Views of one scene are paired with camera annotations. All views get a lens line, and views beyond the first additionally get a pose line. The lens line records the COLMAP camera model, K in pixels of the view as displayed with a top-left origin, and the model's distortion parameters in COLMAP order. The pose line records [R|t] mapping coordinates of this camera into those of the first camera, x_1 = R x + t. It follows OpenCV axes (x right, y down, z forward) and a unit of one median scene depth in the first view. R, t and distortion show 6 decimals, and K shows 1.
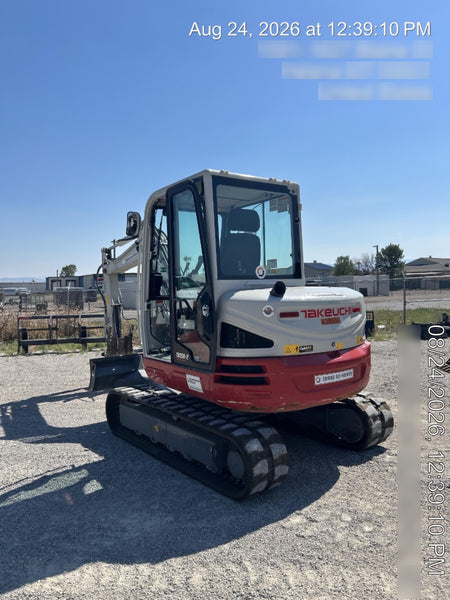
lens RADIAL K [[457.5, 0, 215.4], [0, 457.5, 297.1], [0, 0, 1]] dist [0.037585, -0.029950]
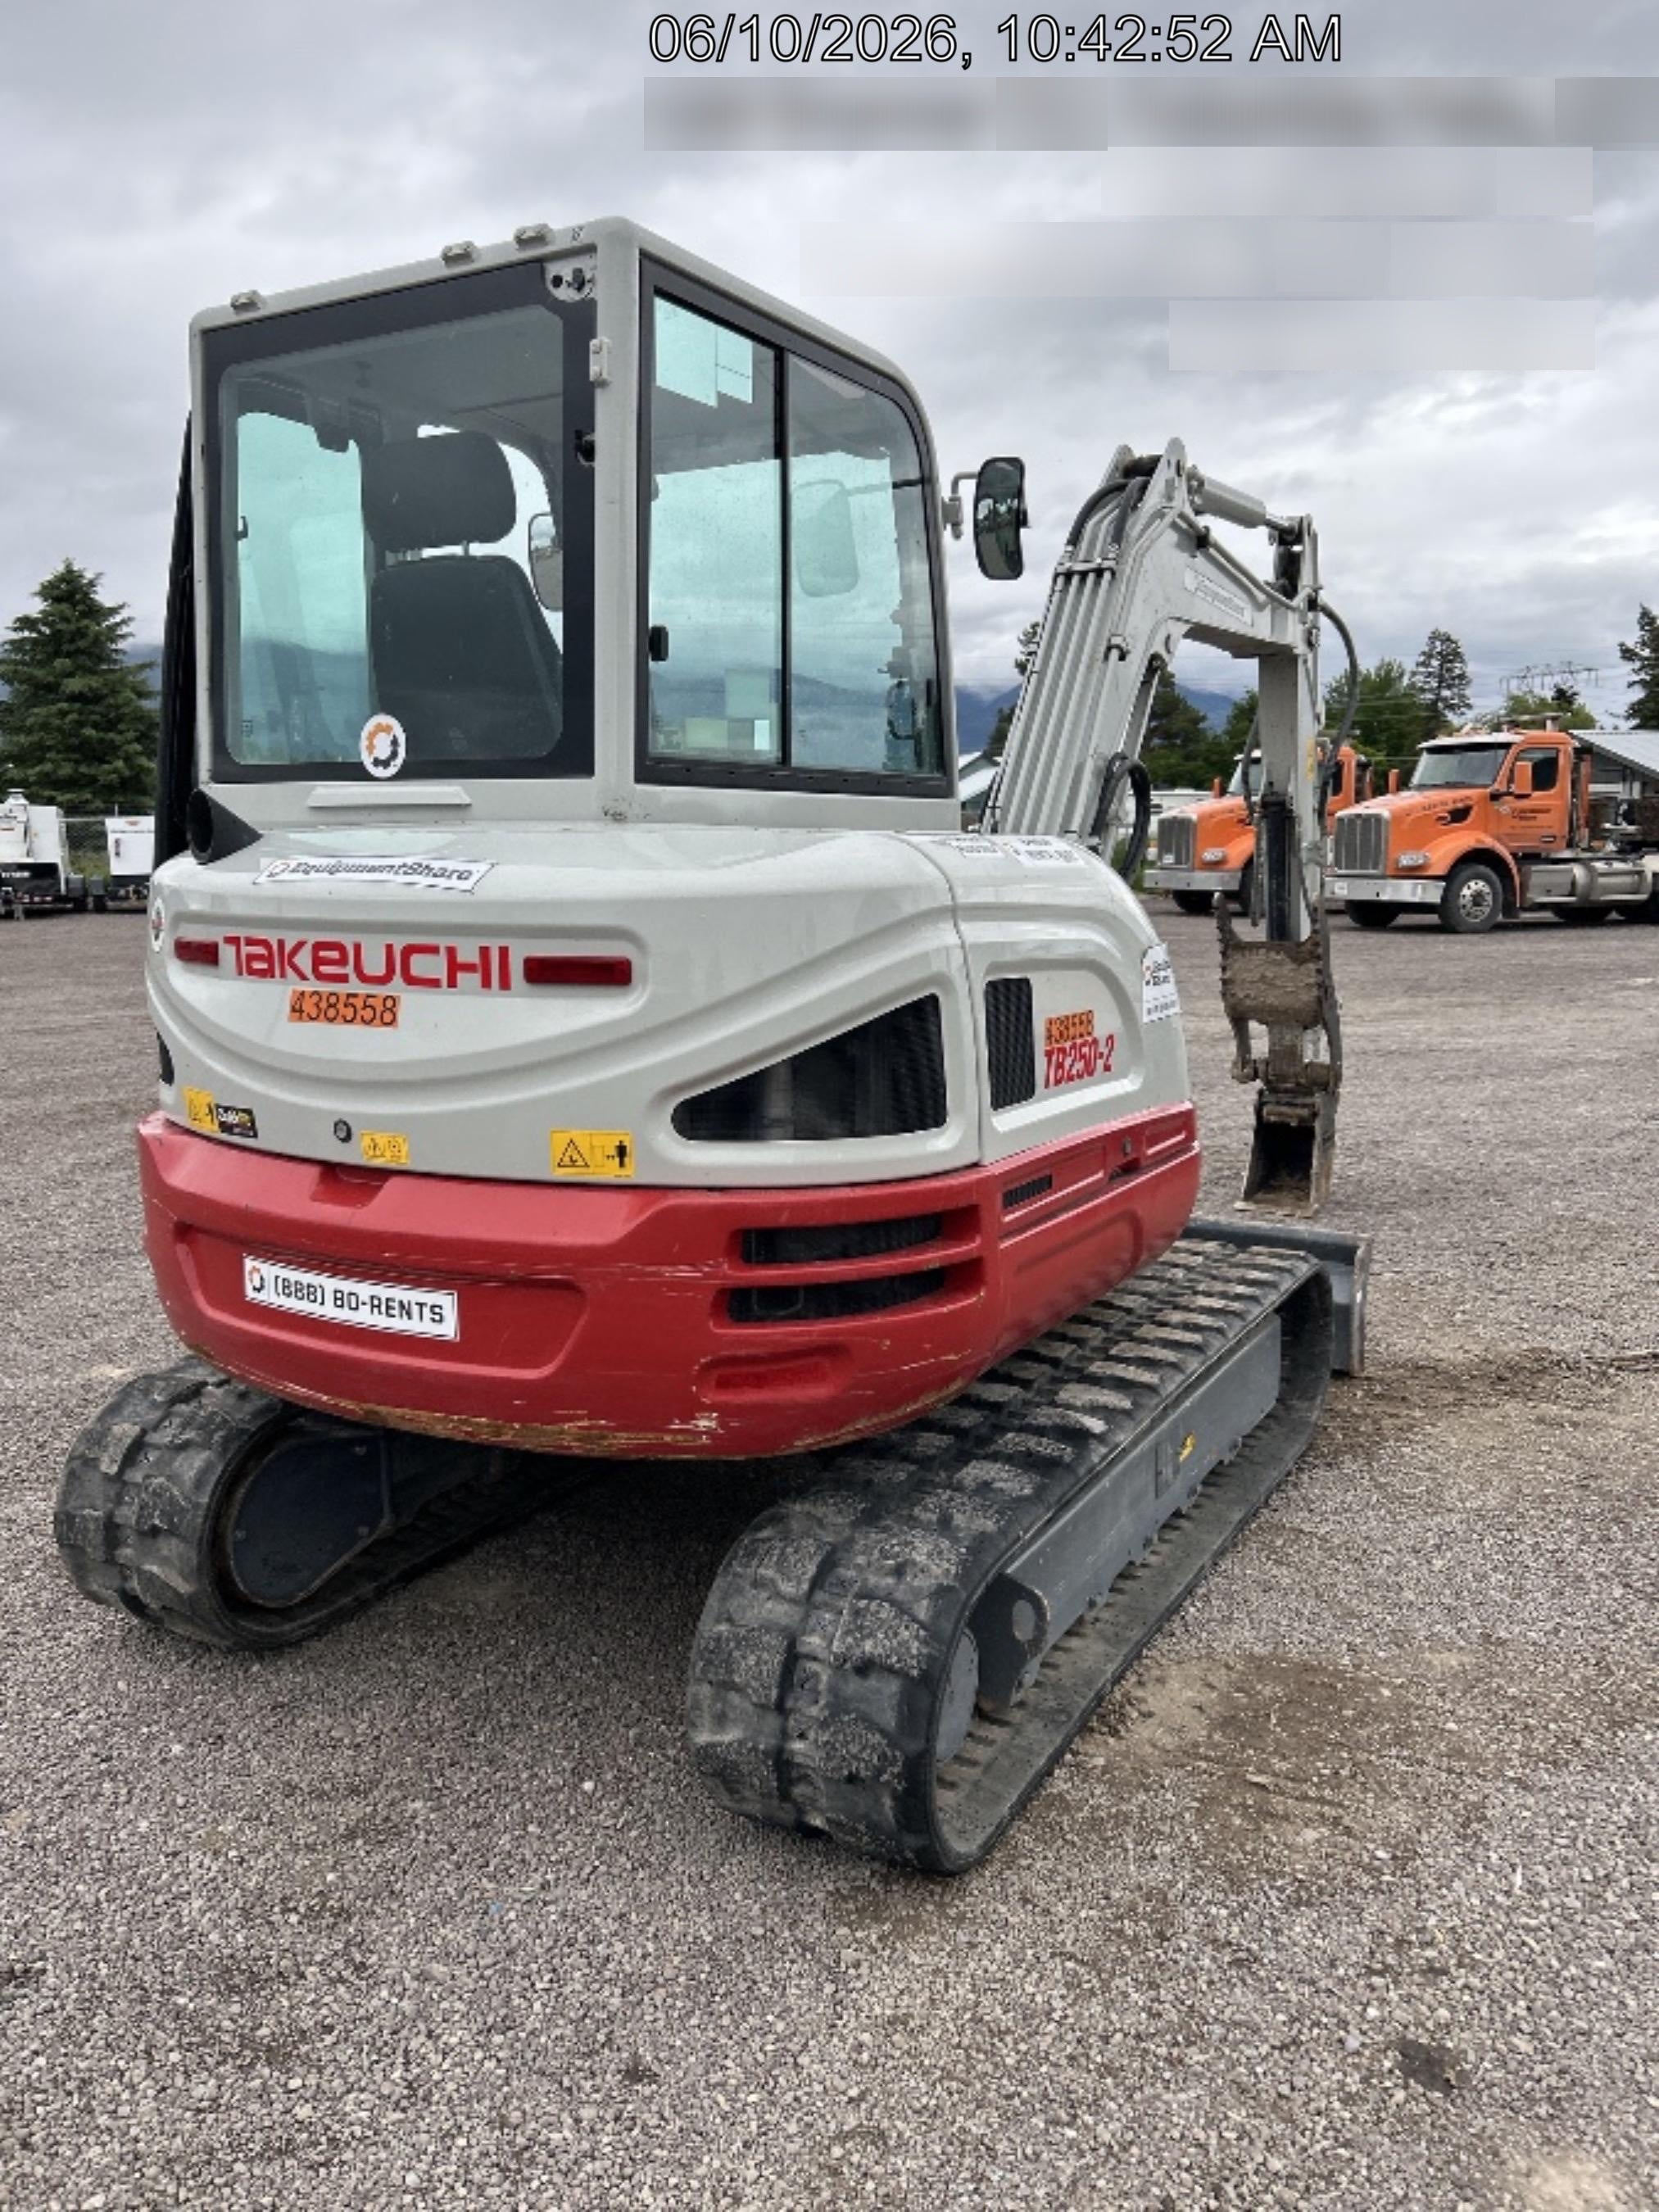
lens RADIAL K [[1686.8, 0, 836.0], [0, 1686.8, 1118.6], [0, 0, 1]] dist [0.037585, -0.029950]
pose [[0.424642, 0.179228, -0.887444, 0.940282], [-0.031744, 0.982554, 0.183247, -0.036113], [0.904805, -0.049644, 0.422923, 0.866076]]
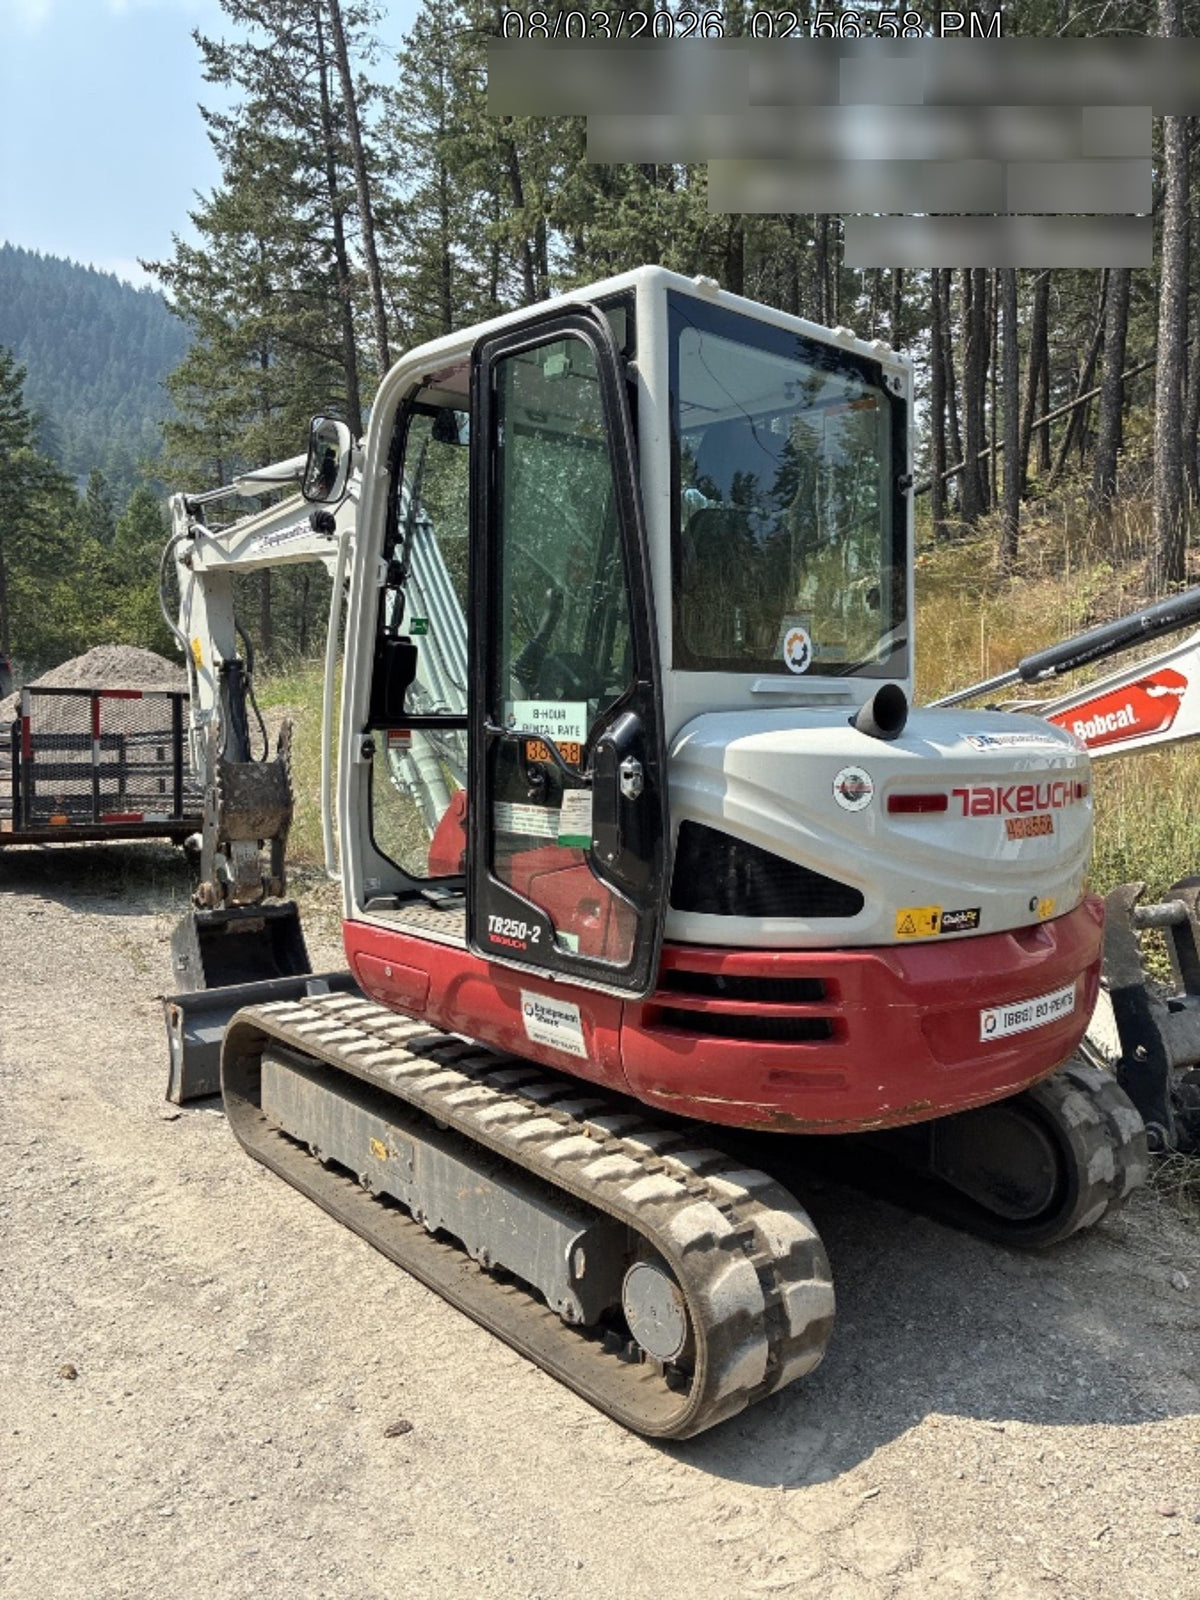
lens RADIAL K [[1220.1, 0, 583.4], [0, 1220.1, 801.6], [0, 0, 1]] dist [0.037585, -0.029950]
pose [[0.989024, 0.033933, 0.143807, -0.147397], [-0.043382, 0.997064, 0.063092, -0.001735], [-0.141244, -0.068639, 0.987592, 0.248302]]
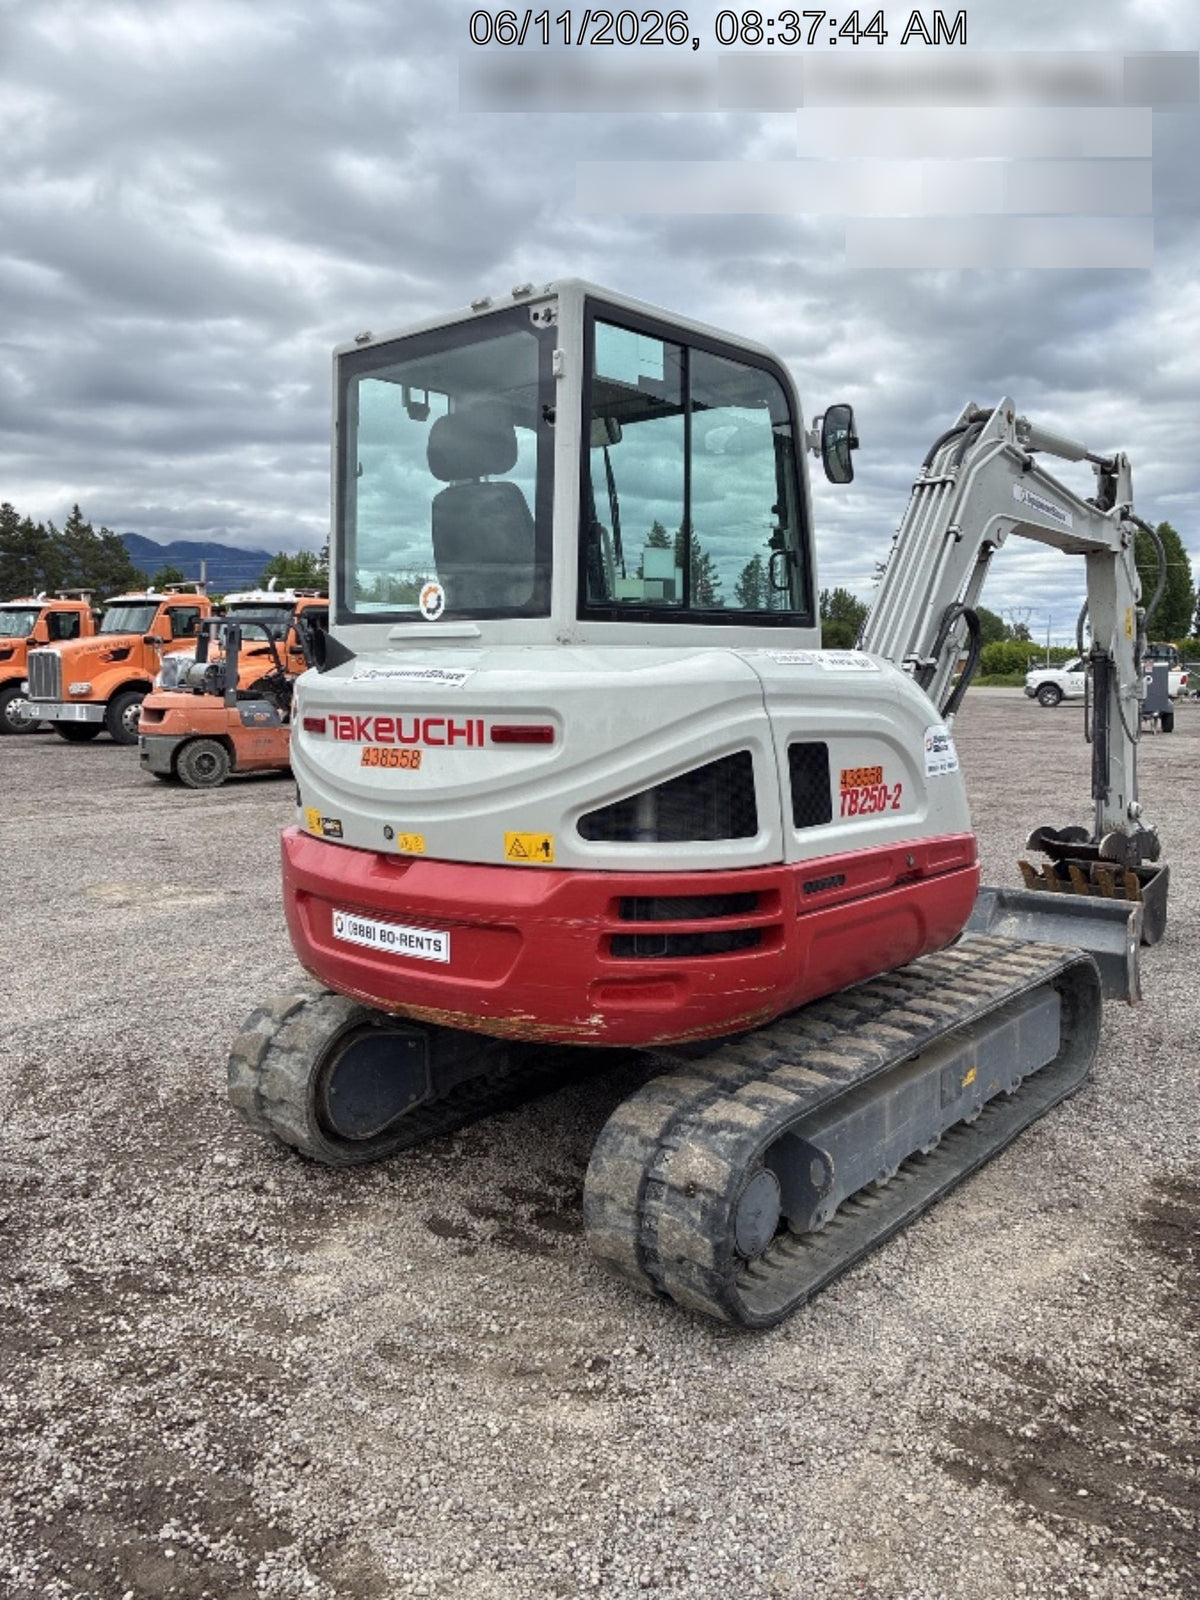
lens RADIAL K [[1220.1, 0, 590.1], [0, 1220.1, 796.9], [0, 0, 1]] dist [0.037585, -0.029950]
pose [[0.241747, 0.132387, -0.961266, 1.056460], [-0.018805, 0.991102, 0.131767, -0.032250], [0.970157, -0.013777, 0.242086, 0.908680]]
